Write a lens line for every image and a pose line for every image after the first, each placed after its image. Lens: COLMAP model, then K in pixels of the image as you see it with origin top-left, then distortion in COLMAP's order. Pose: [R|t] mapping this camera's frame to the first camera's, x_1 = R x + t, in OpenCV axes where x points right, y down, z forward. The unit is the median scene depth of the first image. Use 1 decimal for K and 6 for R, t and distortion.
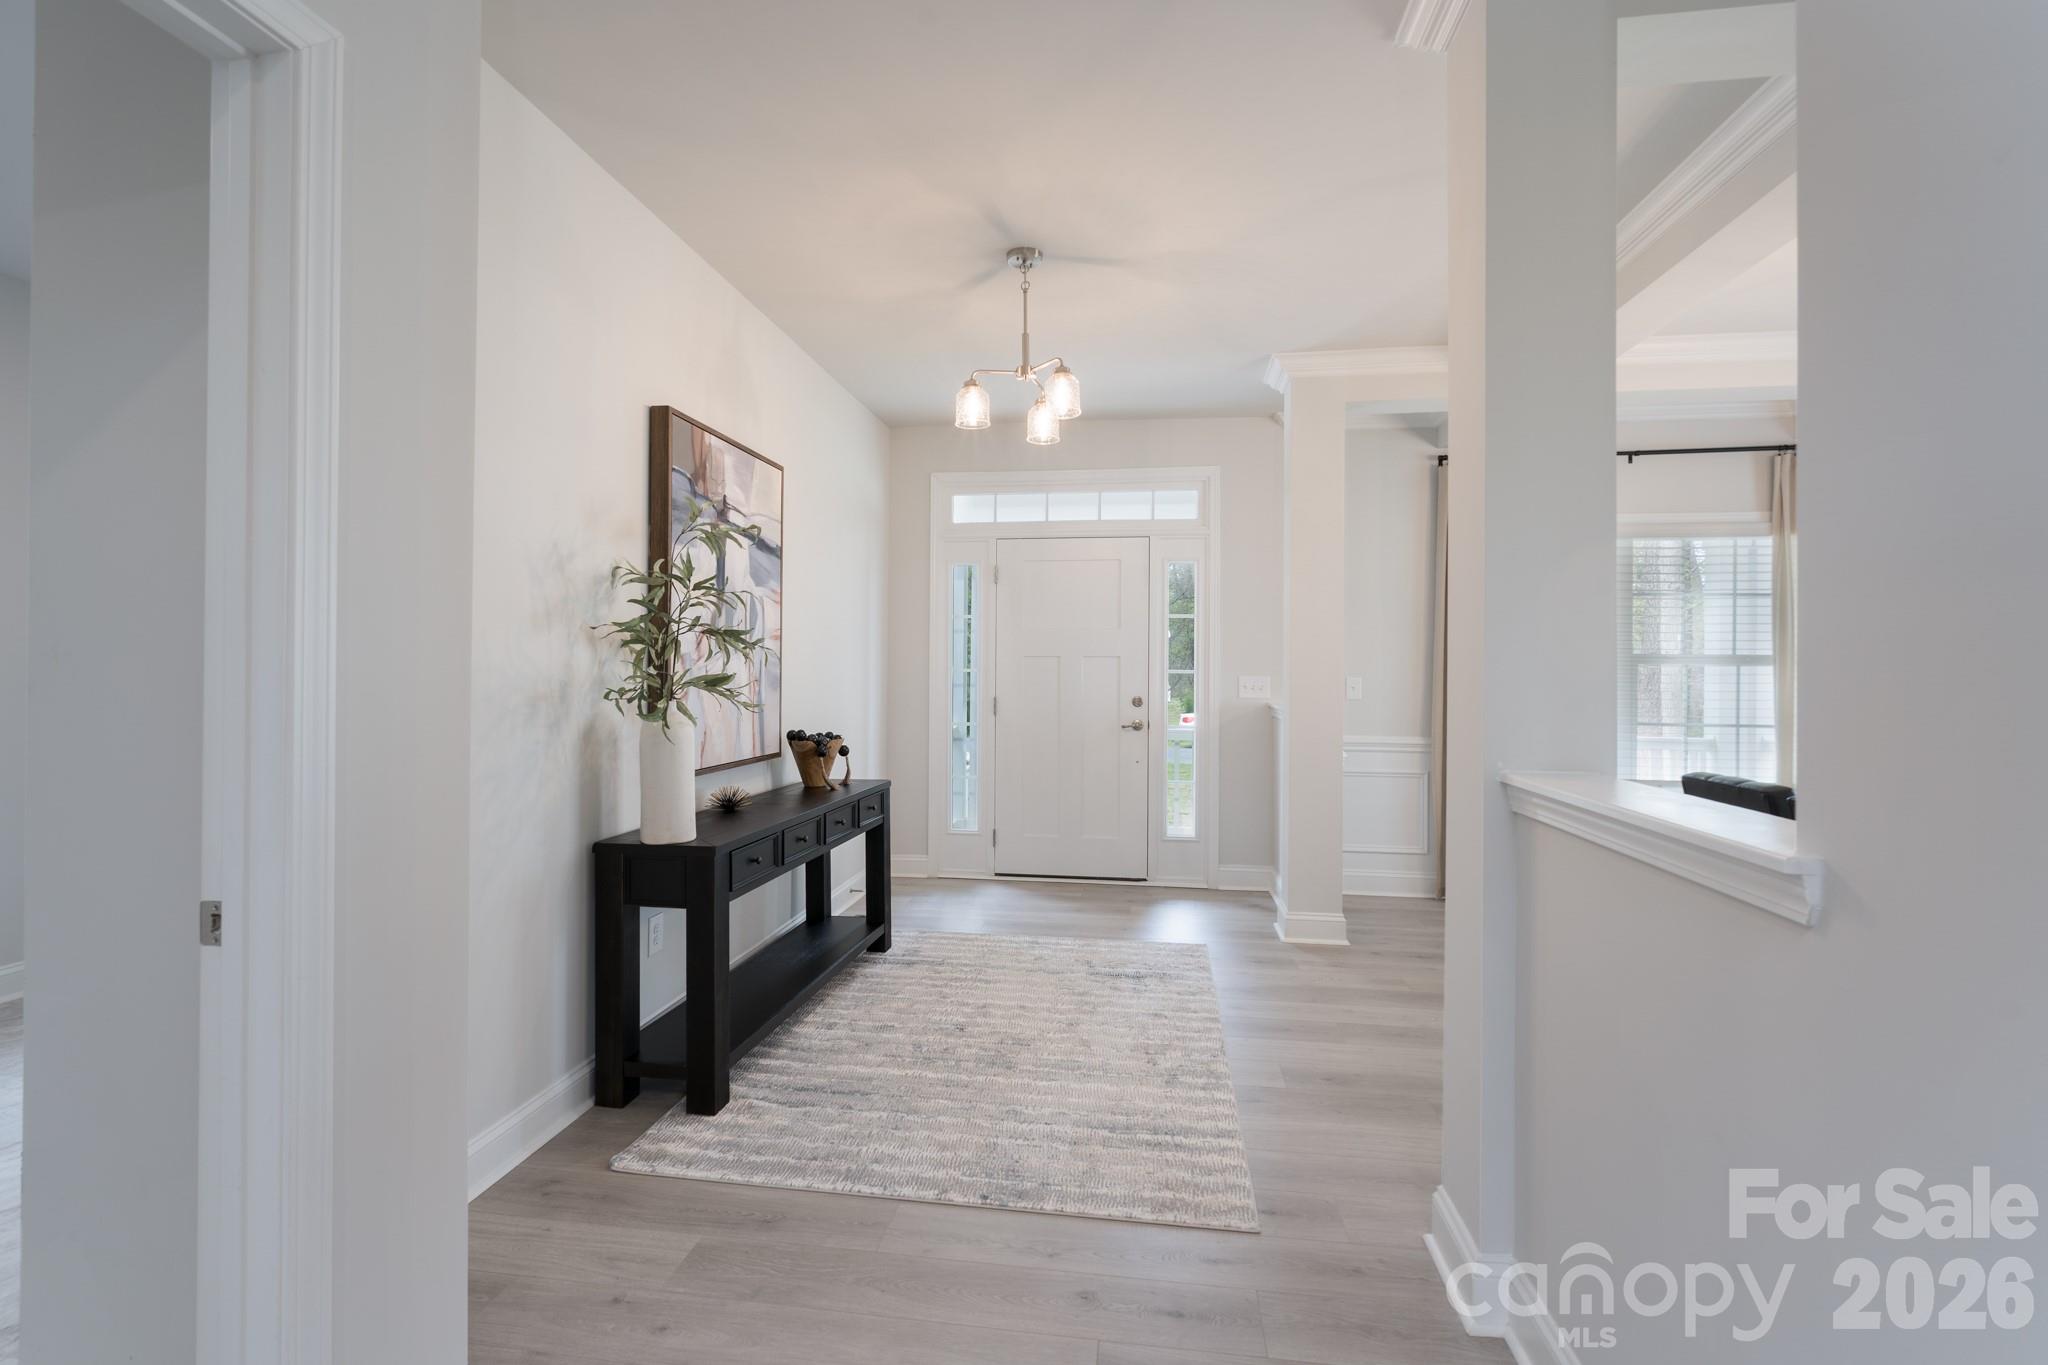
lens RADIAL K [[930.1, 0, 1024.5], [0, 930.1, 671.0], [0, 0, 1]] dist [0.003076, -0.000076]
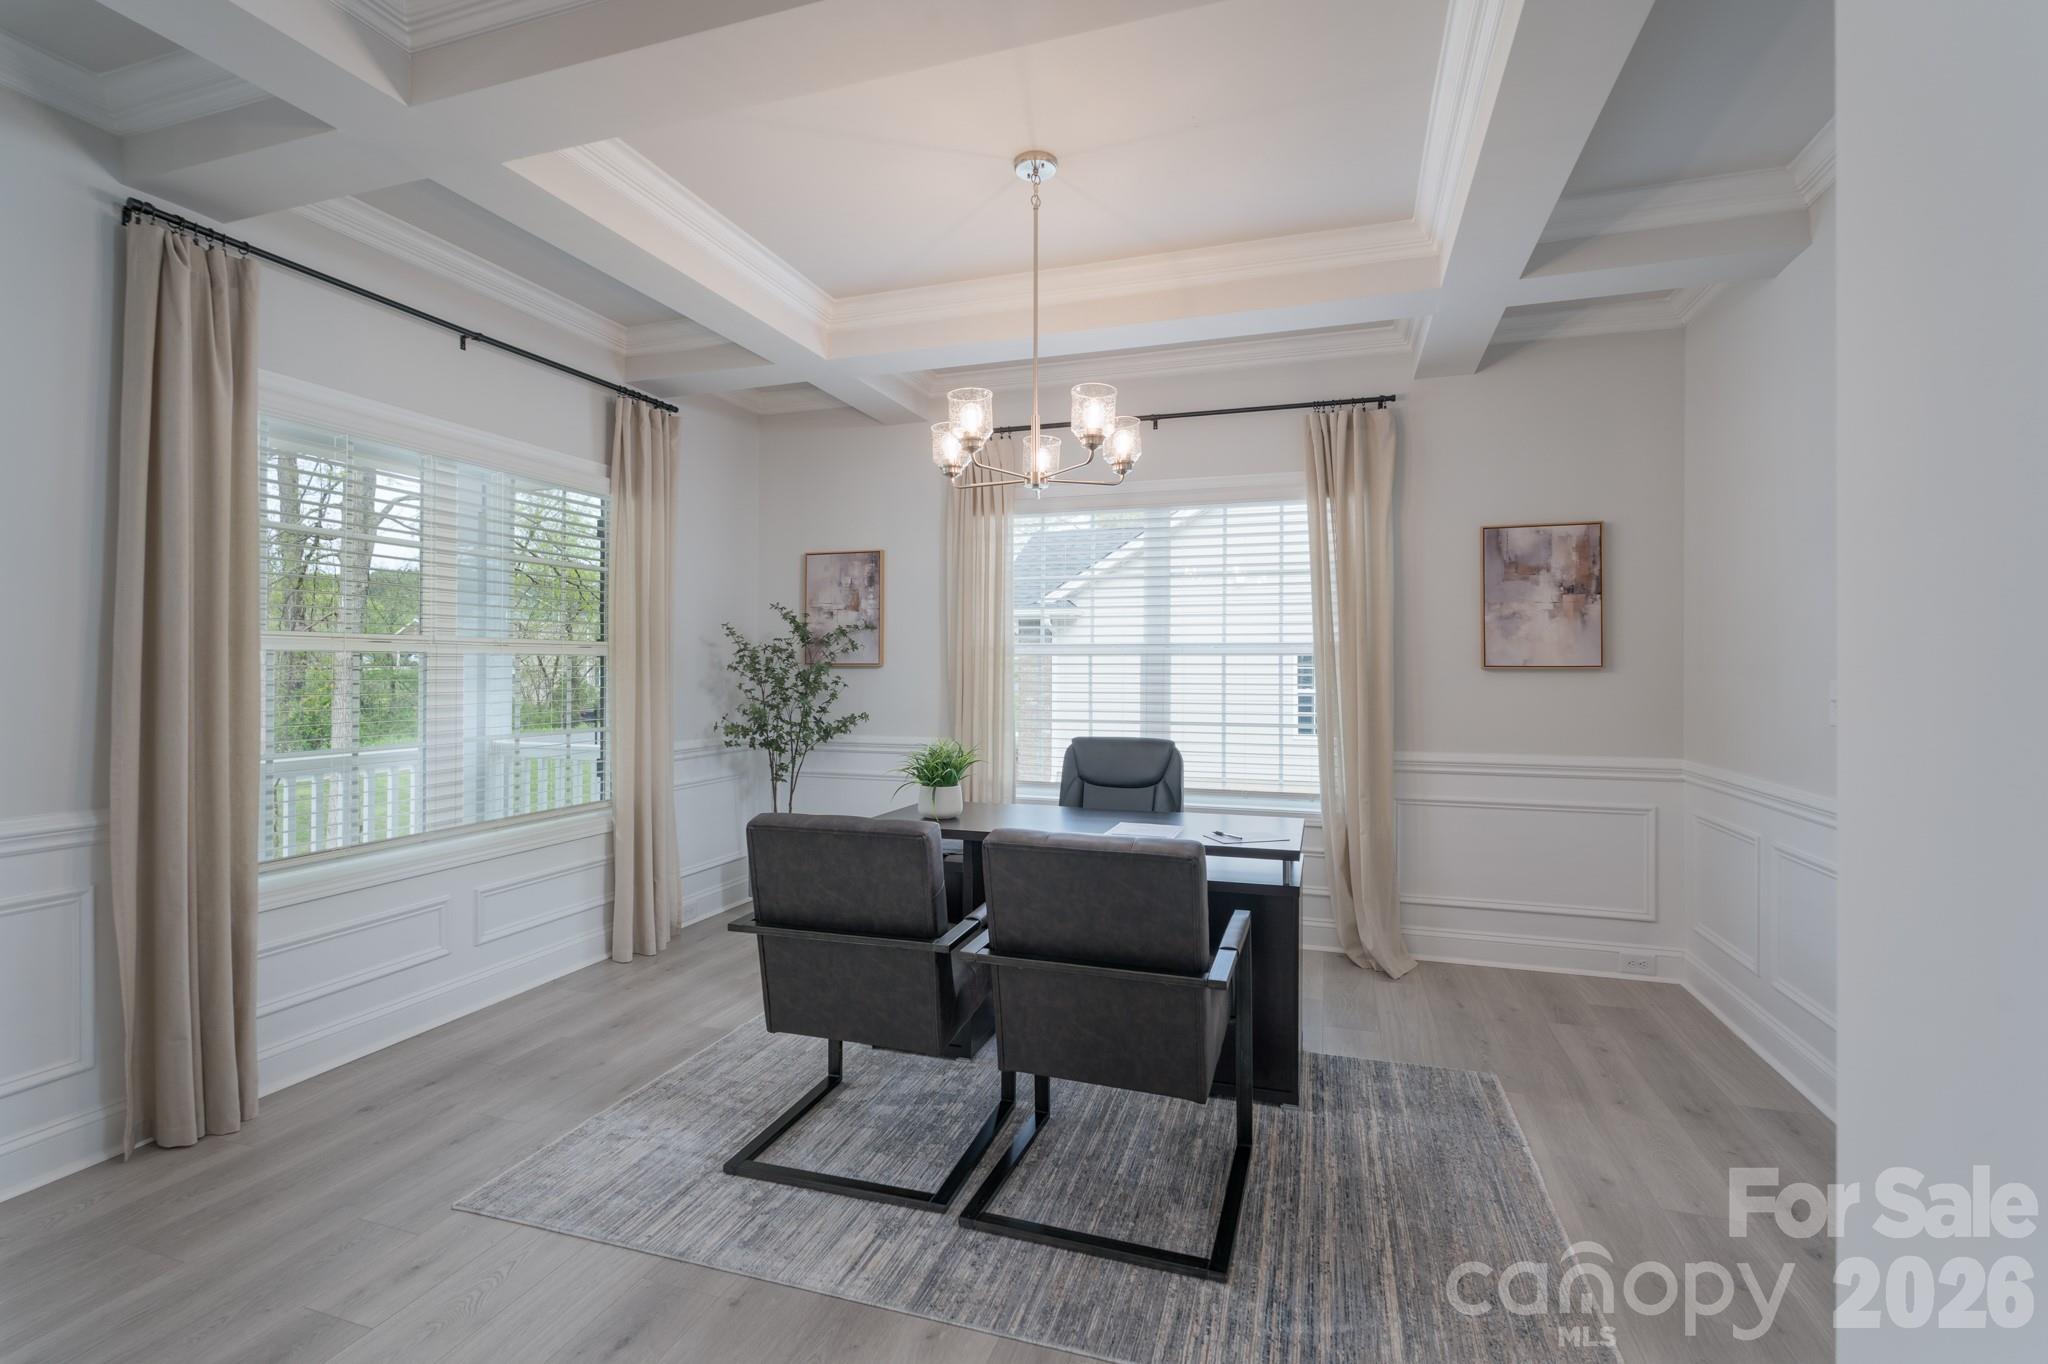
lens RADIAL K [[930.1, 0, 1013.6], [0, 930.1, 672.0], [0, 0, 1]] dist [0.003076, -0.000076]
pose [[0.181241, -0.013166, 0.983351, 0.067145], [0.023991, 0.999672, 0.008962, 0.009664], [-0.983146, 0.021968, 0.181498, 0.502322]]
